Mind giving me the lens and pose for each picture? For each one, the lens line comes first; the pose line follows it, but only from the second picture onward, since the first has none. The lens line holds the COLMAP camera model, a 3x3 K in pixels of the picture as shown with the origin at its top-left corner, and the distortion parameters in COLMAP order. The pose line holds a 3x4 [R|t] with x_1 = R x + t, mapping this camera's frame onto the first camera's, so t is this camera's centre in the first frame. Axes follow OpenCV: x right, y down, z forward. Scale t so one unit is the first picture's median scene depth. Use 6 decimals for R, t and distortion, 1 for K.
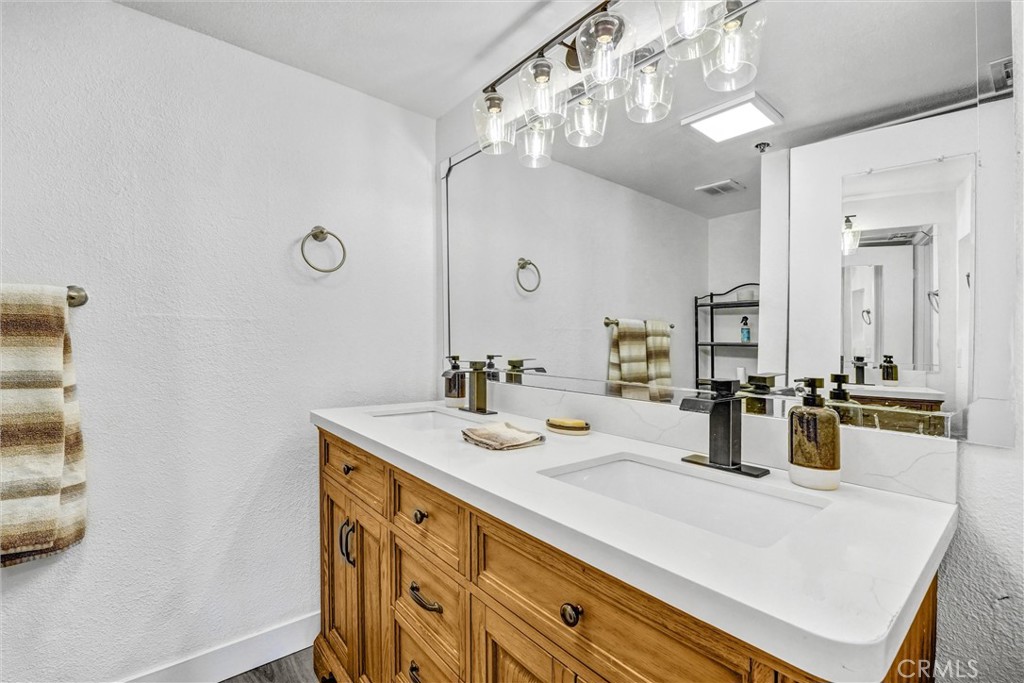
lens RADIAL K [[450.5, 0, 509.5], [0, 450.5, 352.5], [0, 0, 1]] dist [-0.061082, -0.000057]
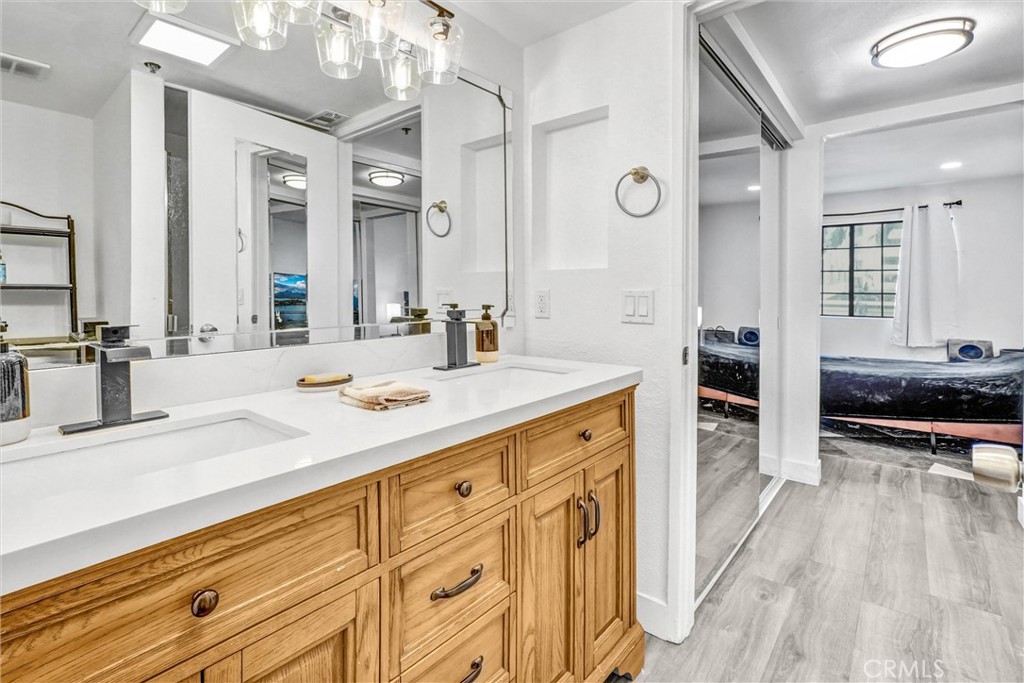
lens RADIAL K [[466.4, 0, 508.4], [0, 466.4, 293.5], [0, 0, 1]] dist [-0.000614, -0.000111]
pose [[-0.187716, -0.006500, 0.982202, -1.054742], [0.008467, 0.999930, 0.008236, -0.027783], [-0.982187, 0.009862, -0.187648, 1.006525]]
